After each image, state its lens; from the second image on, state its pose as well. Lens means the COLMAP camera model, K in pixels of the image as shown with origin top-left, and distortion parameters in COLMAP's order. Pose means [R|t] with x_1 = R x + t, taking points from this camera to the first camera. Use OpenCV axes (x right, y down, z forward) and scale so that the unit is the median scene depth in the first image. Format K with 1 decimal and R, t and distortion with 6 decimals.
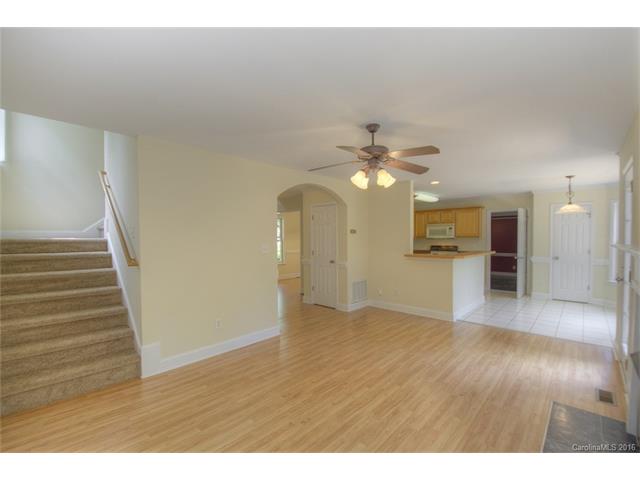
lens RADIAL K [[283.7, 0, 319.5], [0, 283.7, 242.9], [0, 0, 1]] dist [0.002930, -0.014401]
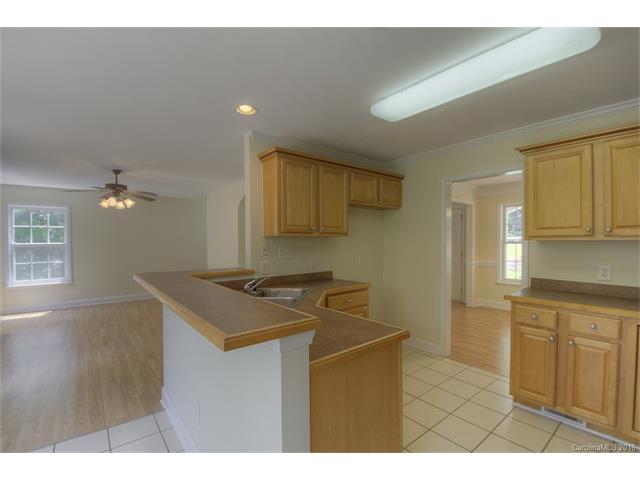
lens RADIAL K [[283.7, 0, 319.5], [0, 283.7, 242.9], [0, 0, 1]] dist [0.002930, -0.014401]
pose [[-0.119844, 0.013717, -0.992698, 1.425200], [-0.012718, 0.999801, 0.015350, -0.034501], [0.992711, 0.014464, -0.119645, 2.023230]]
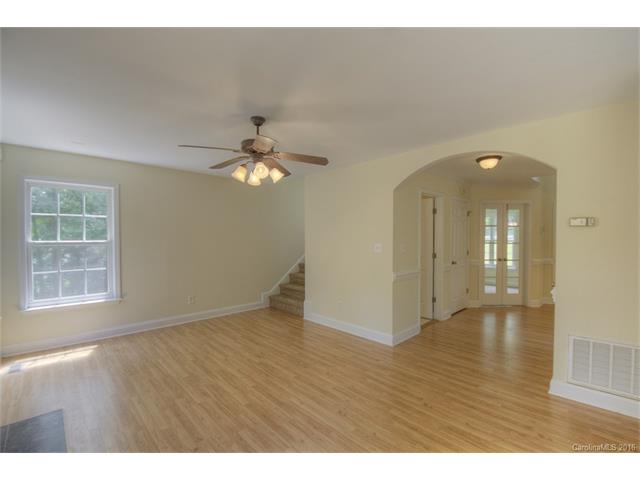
lens RADIAL K [[281.5, 0, 324.9], [0, 281.5, 241.2], [0, 0, 1]] dist [-0.003325, -0.001169]
pose [[-0.030386, 0.019442, -0.999349, 0.976832], [-0.016873, 0.999658, 0.019961, -0.021486], [0.999396, 0.017468, -0.030048, 1.084566]]
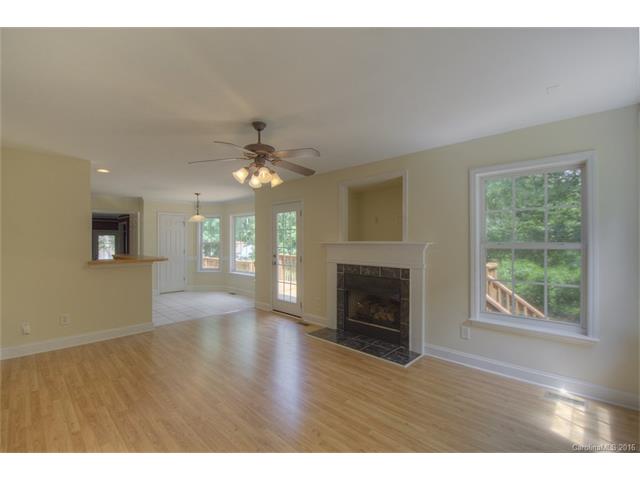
lens RADIAL K [[283.7, 0, 319.5], [0, 283.7, 242.9], [0, 0, 1]] dist [0.002930, -0.014401]
pose [[-0.005982, -0.000152, 0.999982, -0.686183], [0.016523, 0.999863, 0.000250, 0.002679], [-0.999846, 0.016524, -0.005979, 0.691602]]
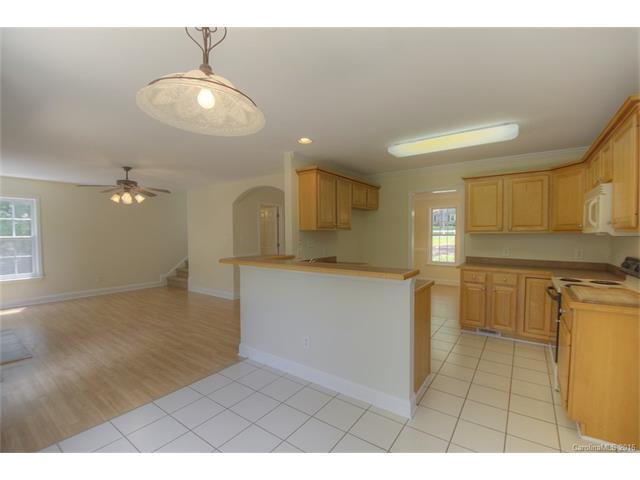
lens RADIAL K [[276.4, 0, 317.9], [0, 276.4, 241.8], [0, 0, 1]] dist [0.000221, -0.014584]
pose [[0.141087, 0.036353, -0.989330, 1.735523], [-0.013864, 0.999300, 0.034742, -0.032328], [0.989900, 0.008815, 0.141492, 1.646239]]
